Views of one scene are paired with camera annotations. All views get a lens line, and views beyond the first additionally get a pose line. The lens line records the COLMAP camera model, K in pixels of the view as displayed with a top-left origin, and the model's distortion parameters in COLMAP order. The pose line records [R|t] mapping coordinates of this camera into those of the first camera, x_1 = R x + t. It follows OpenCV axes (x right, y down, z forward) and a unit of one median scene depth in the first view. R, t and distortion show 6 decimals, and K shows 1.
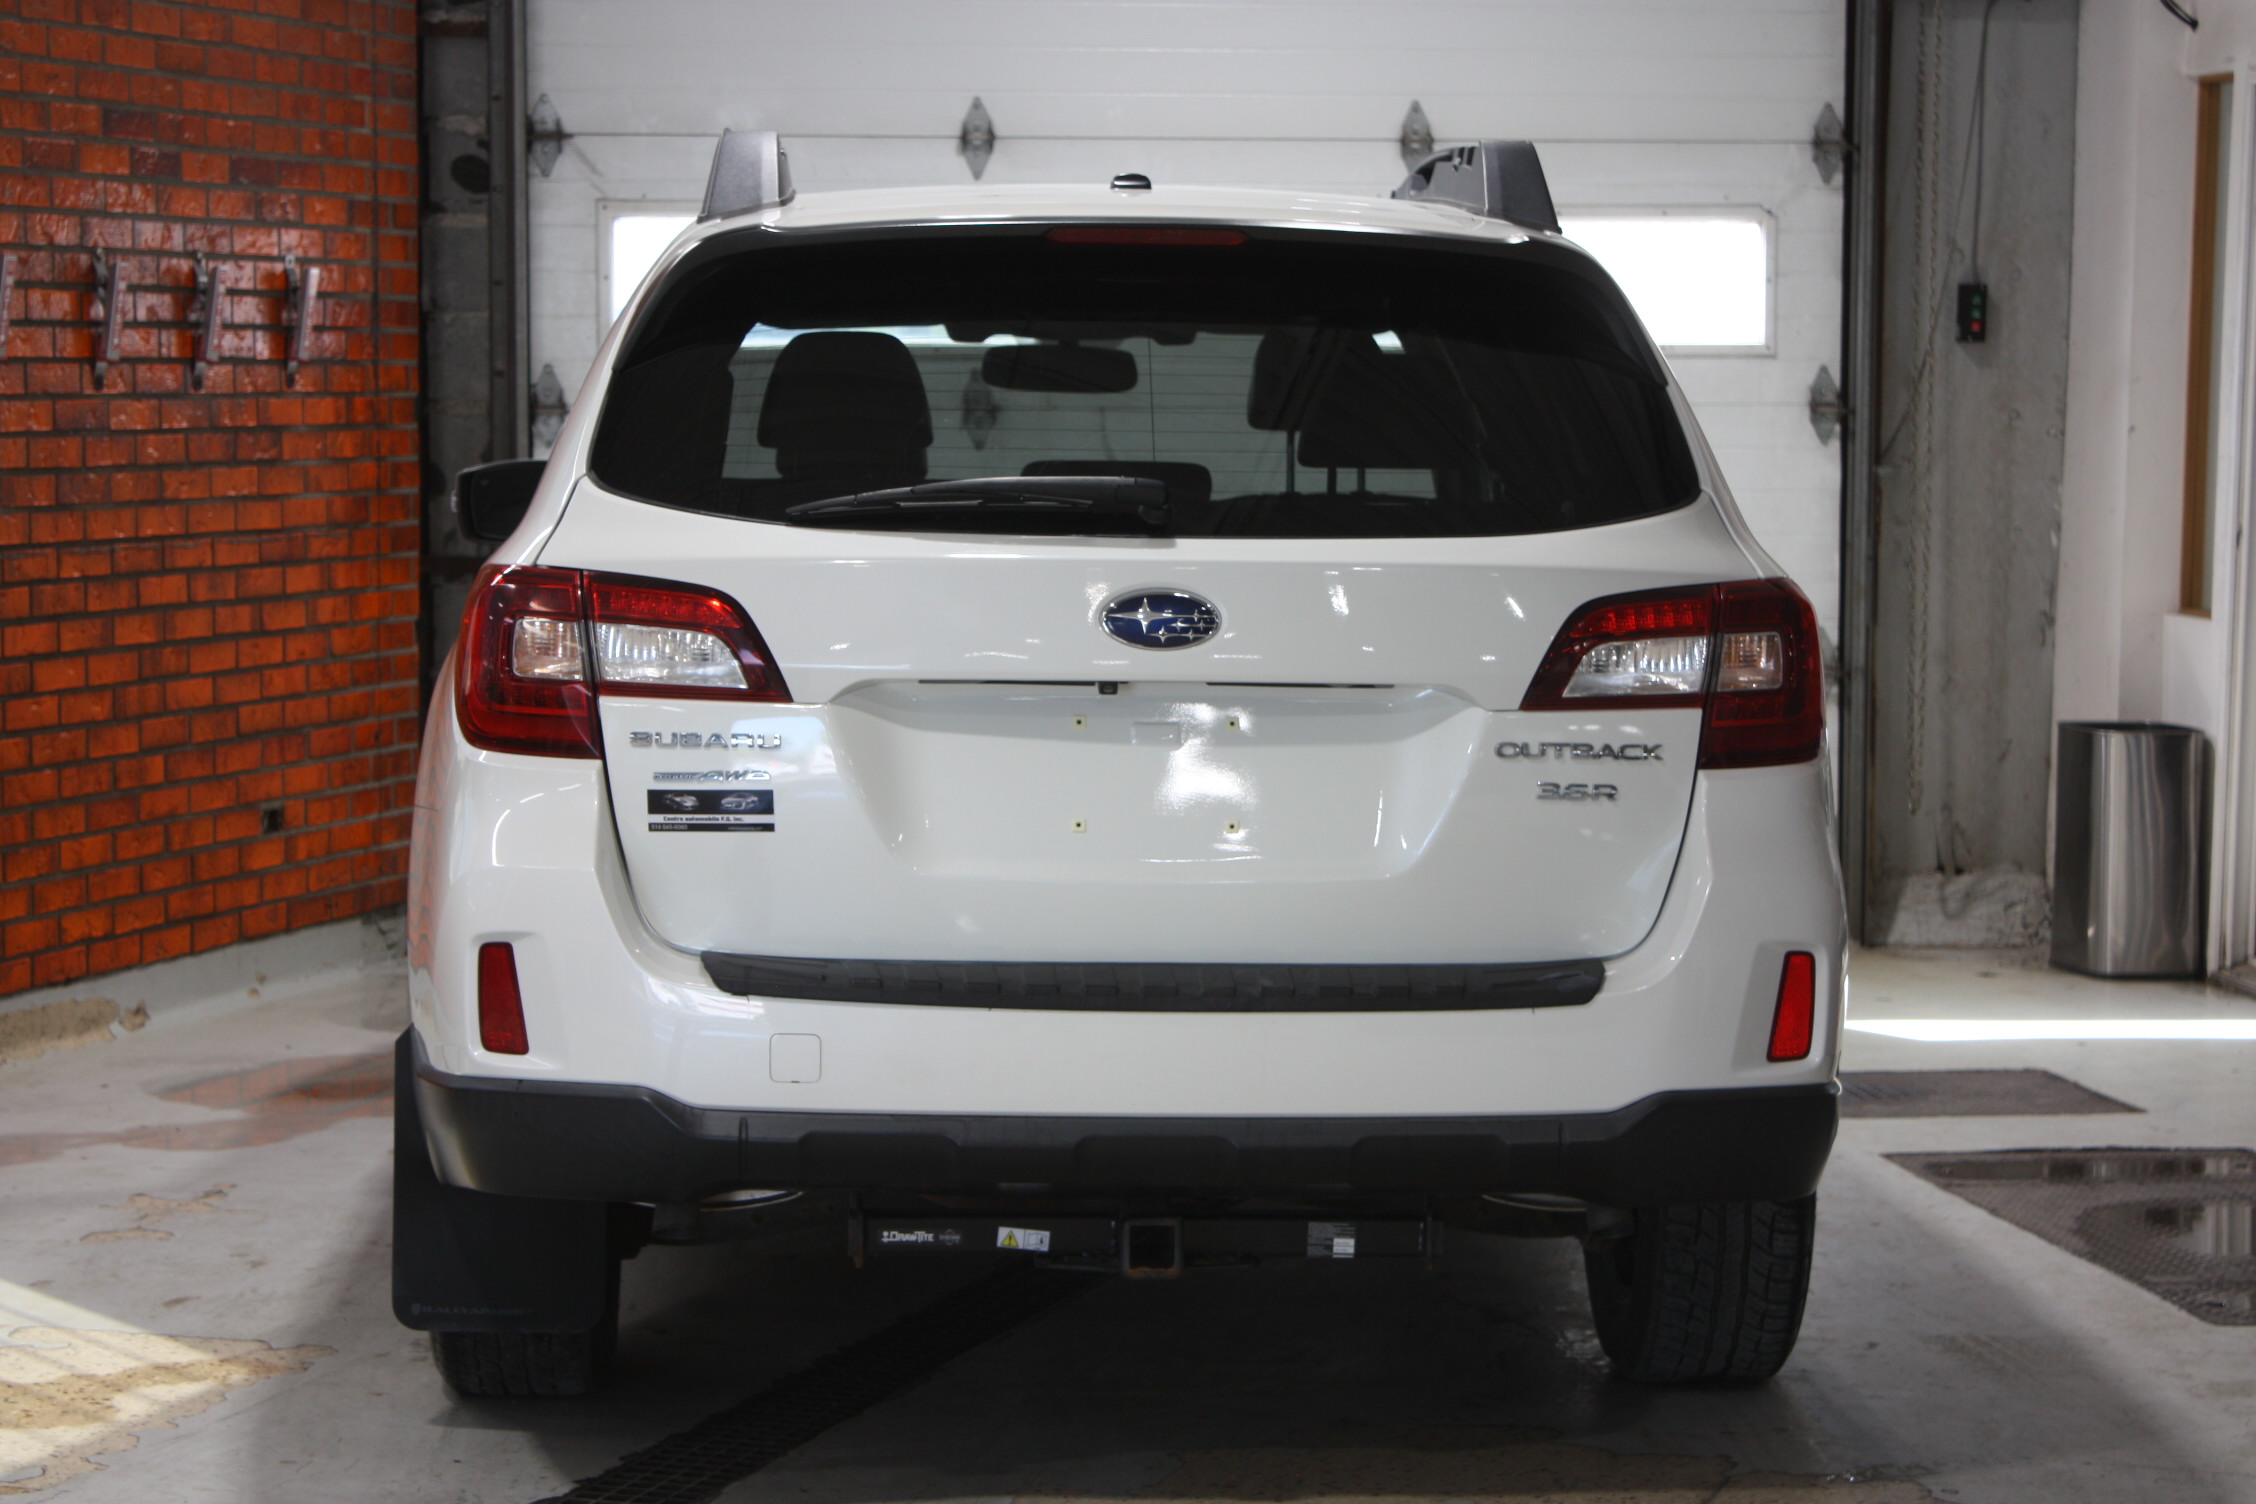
lens RADIAL K [[5264.1, 0, 1137.5], [0, 5264.1, 762.0], [0, 0, 1]] dist [0.016372, 0.000000]
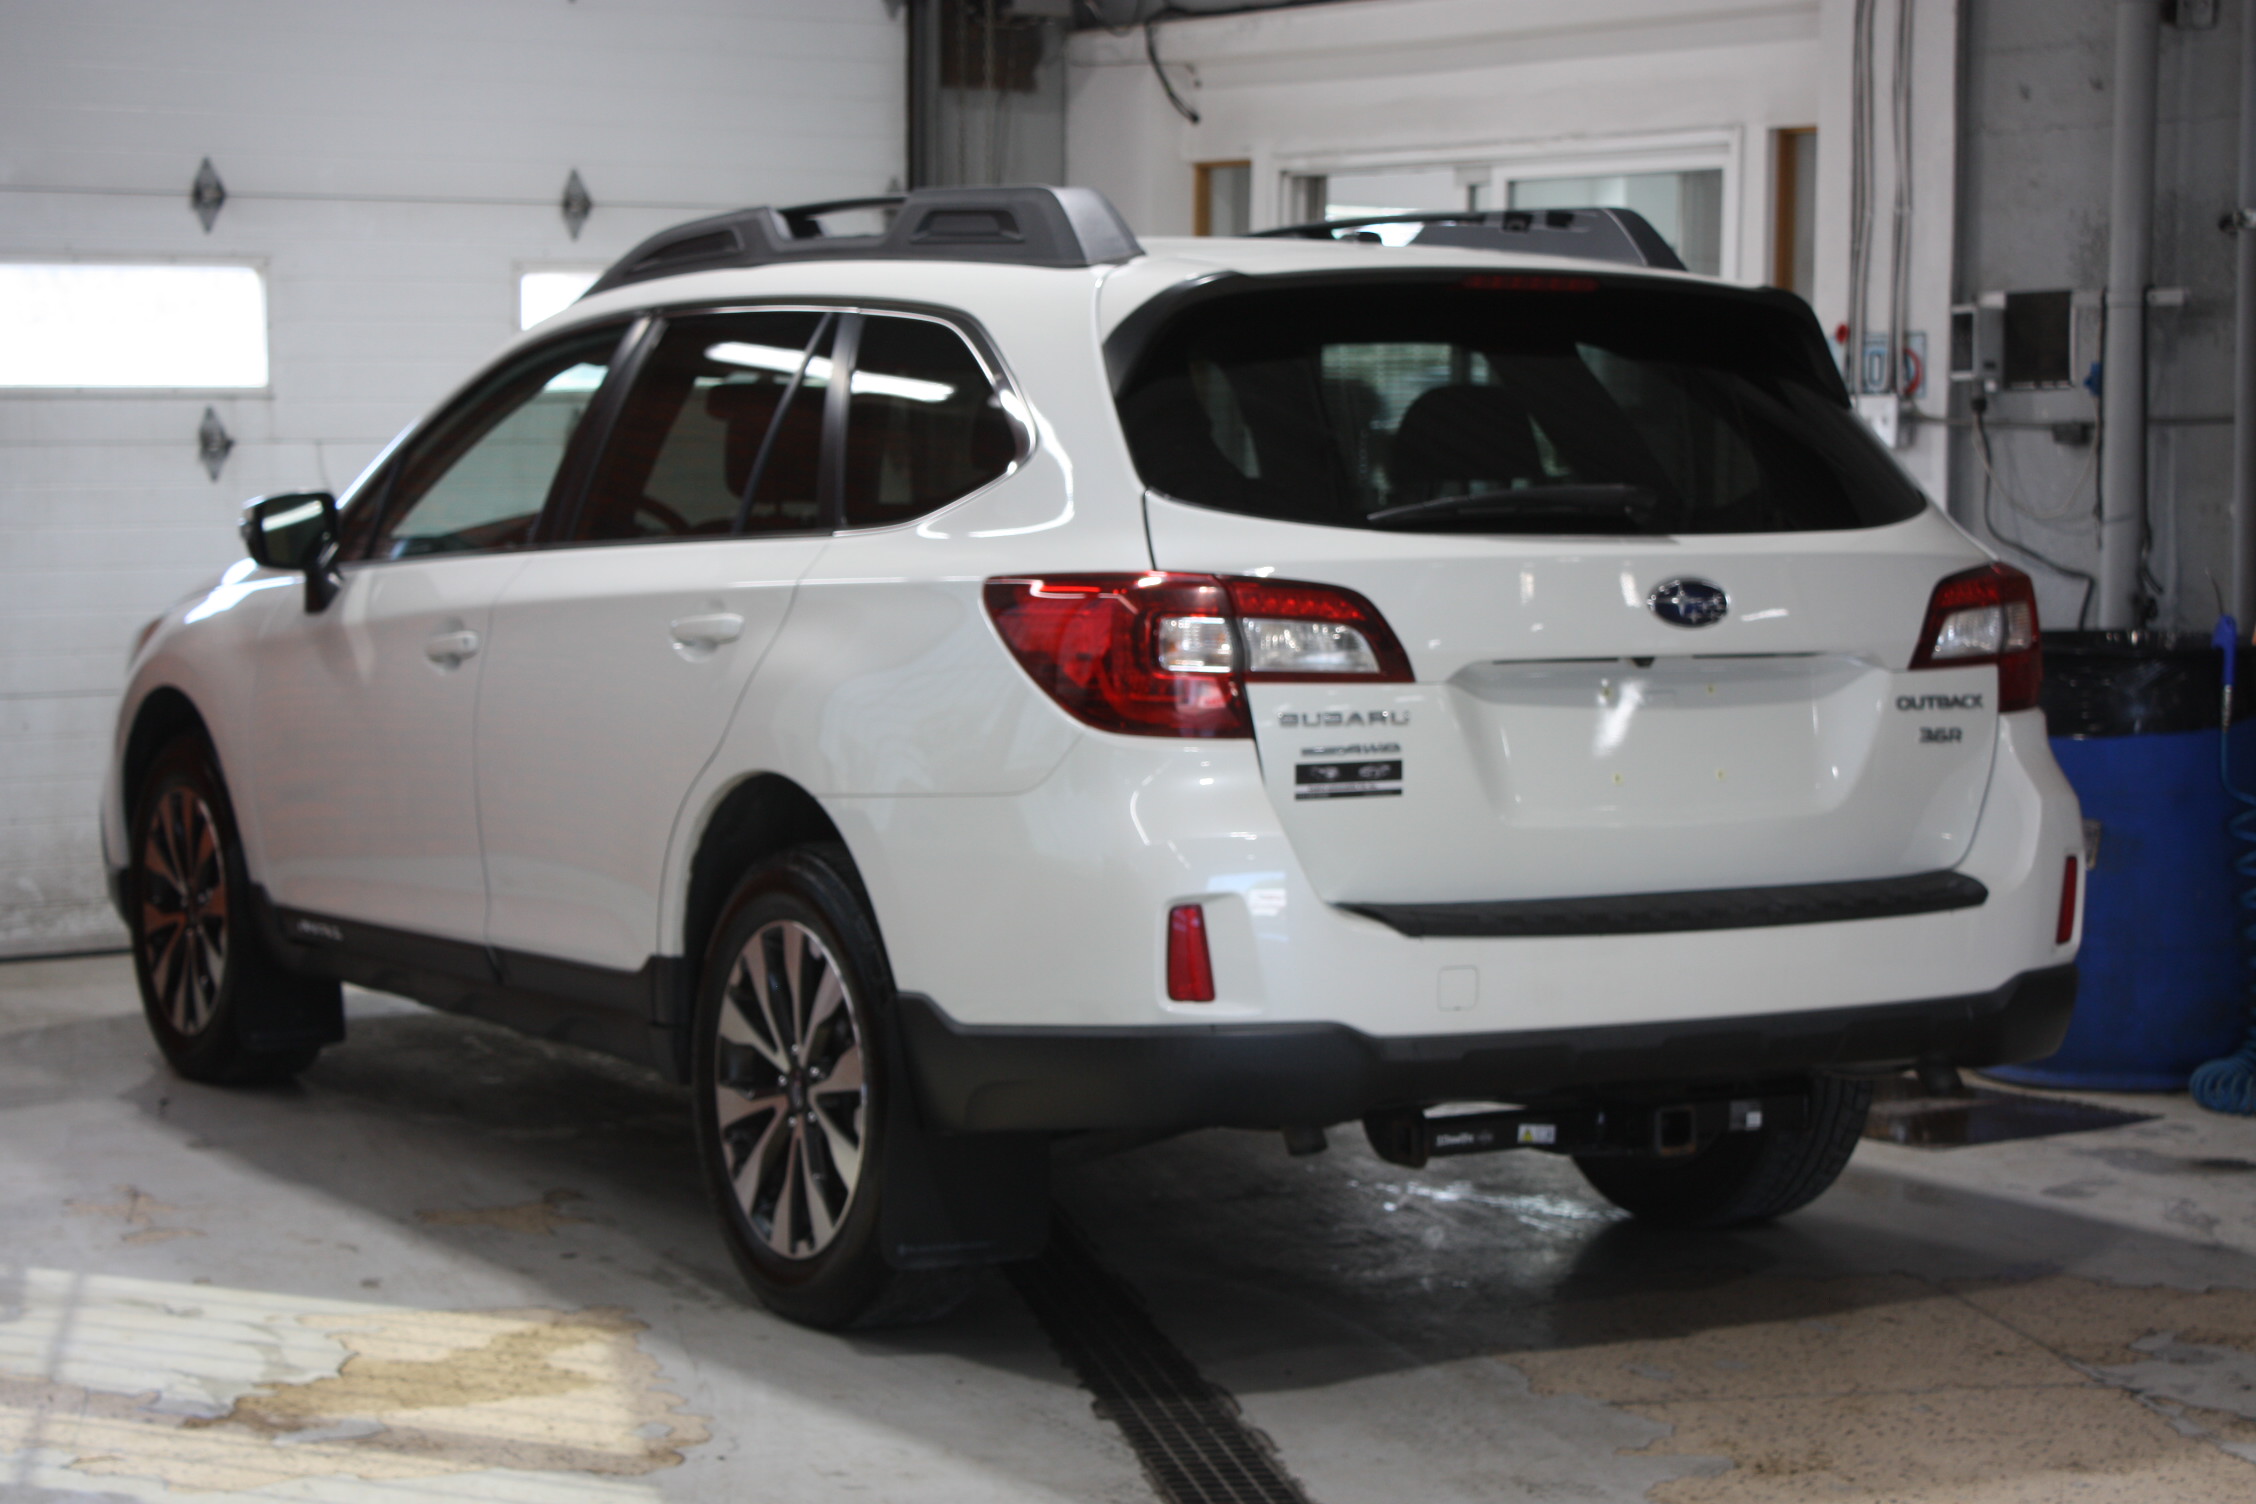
lens RADIAL K [[4596.5, 0, 1122.4], [0, 4596.5, 755.3], [0, 0, 1]] dist [0.120928, 0.000000]
pose [[0.892791, -0.039956, 0.448696, -0.572573], [0.040331, 0.999148, 0.008724, -0.006834], [-0.448663, 0.010308, 0.893642, 0.120041]]
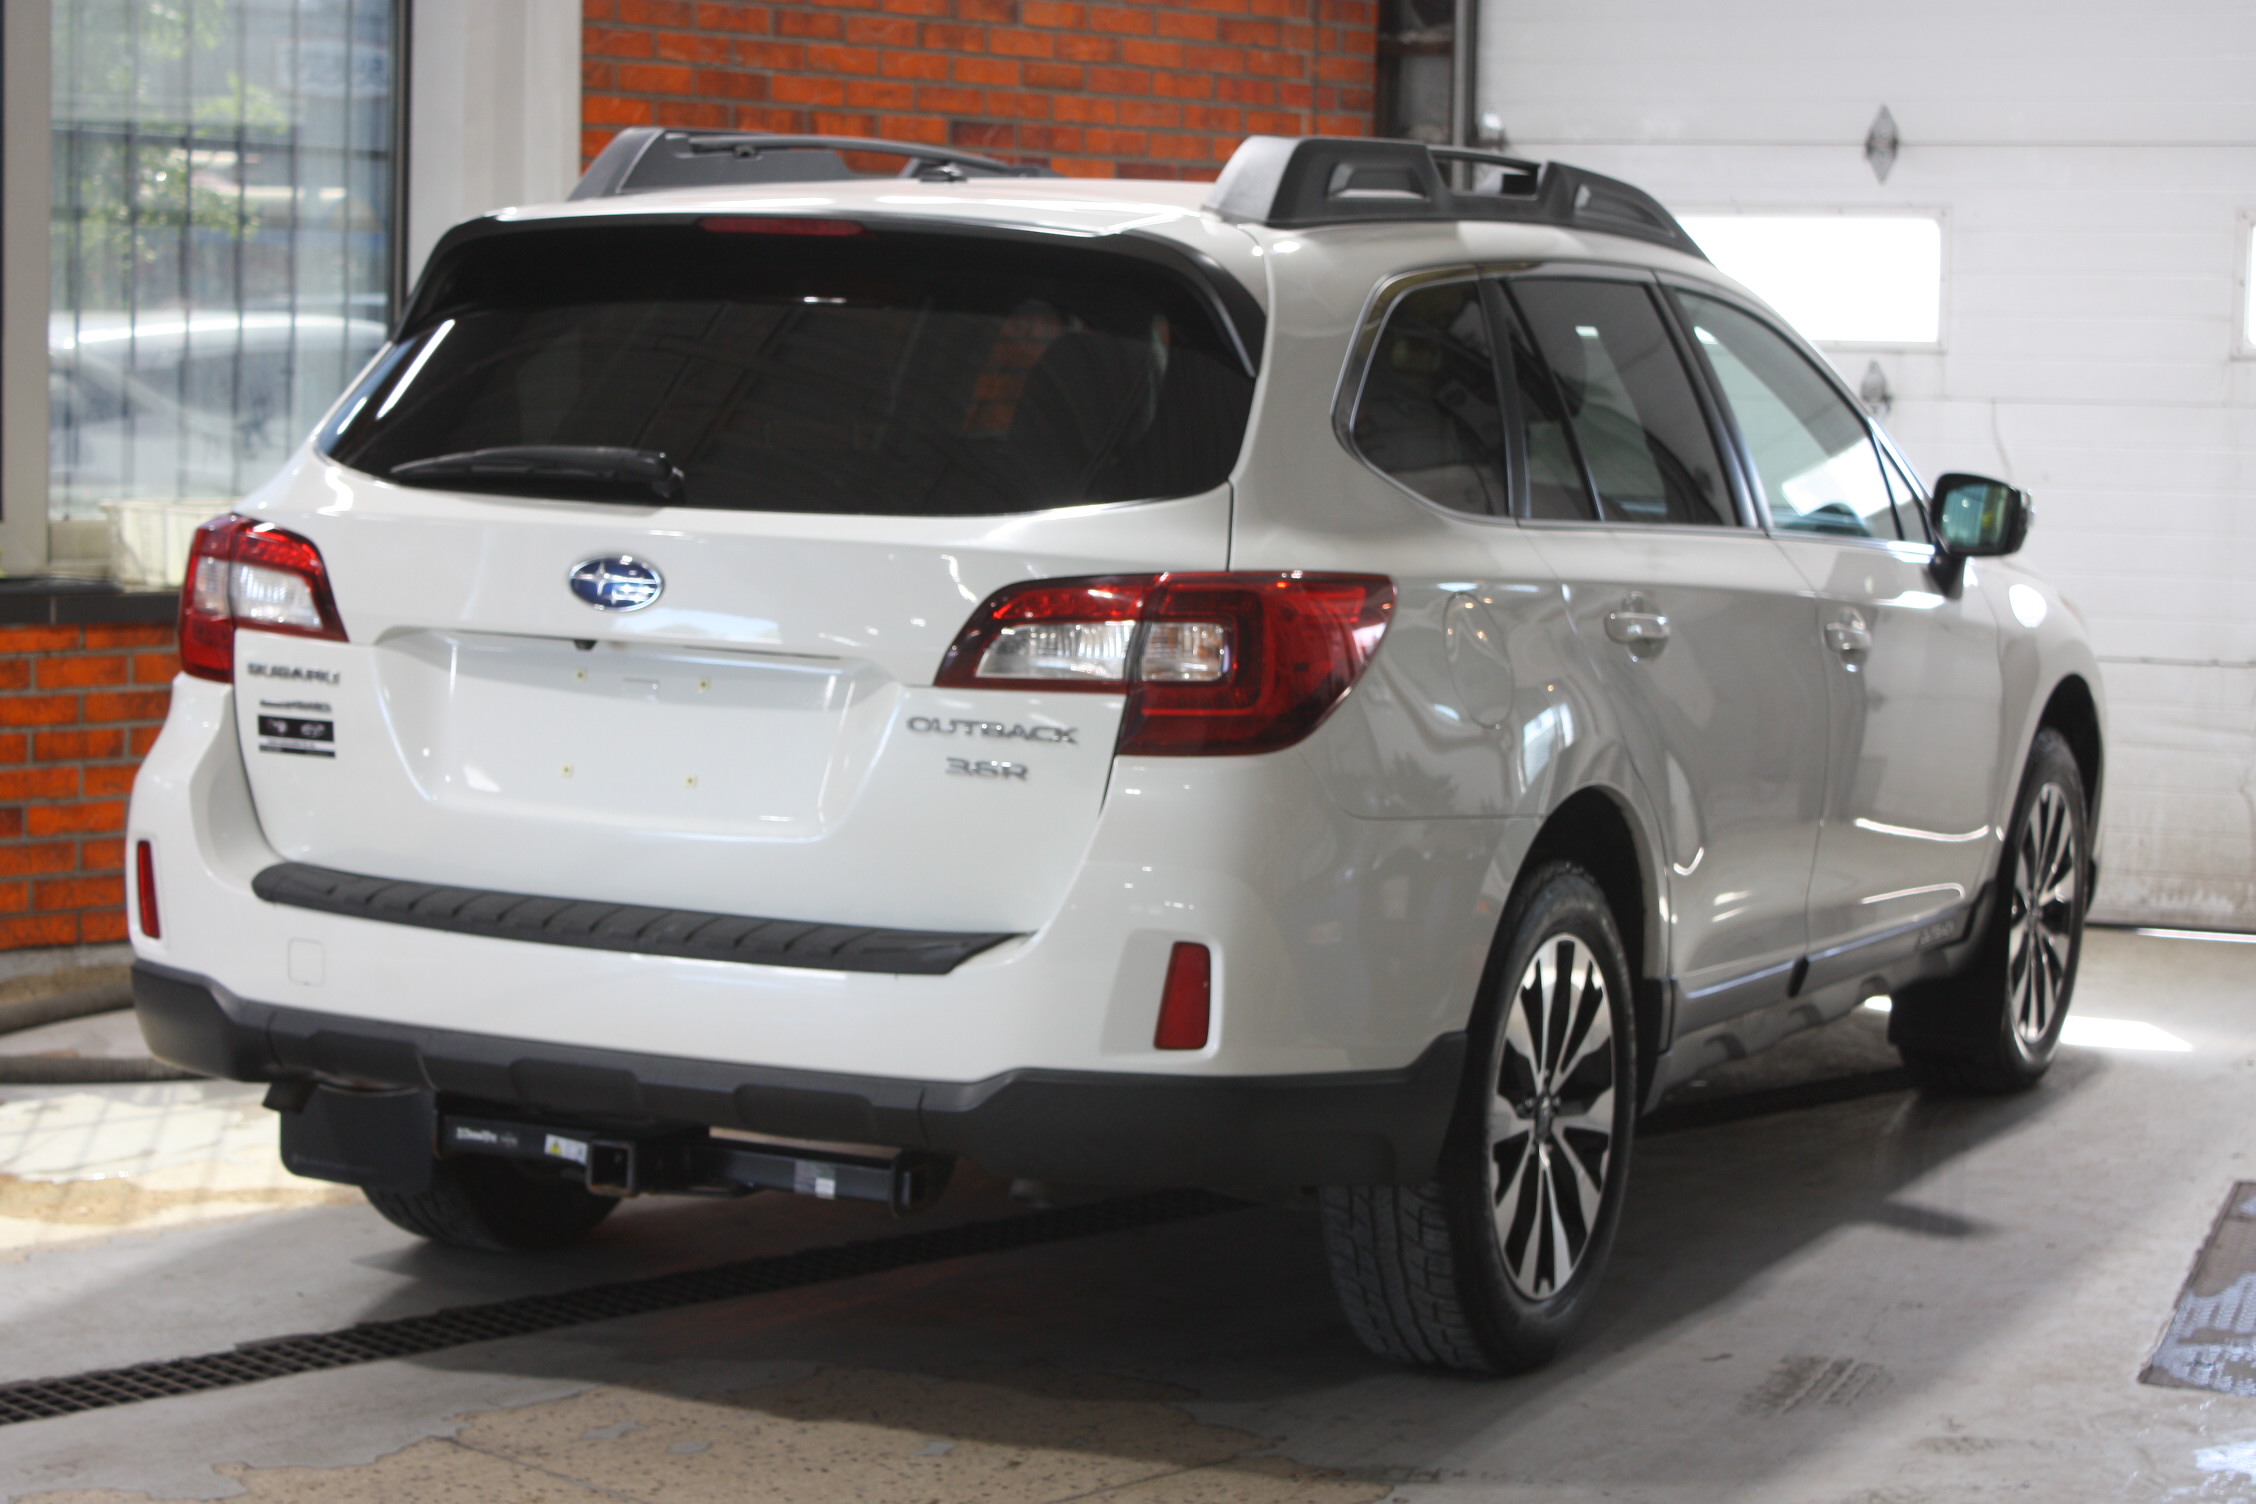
lens RADIAL K [[4530.4, 0, 1118.7], [0, 4530.4, 736.4], [0, 0, 1]] dist [0.054926, 0.000000]
pose [[0.872750, 0.060222, -0.484439, 0.533718], [-0.056034, 0.998161, 0.023135, -0.022589], [0.484941, 0.006954, 0.874519, 0.239377]]
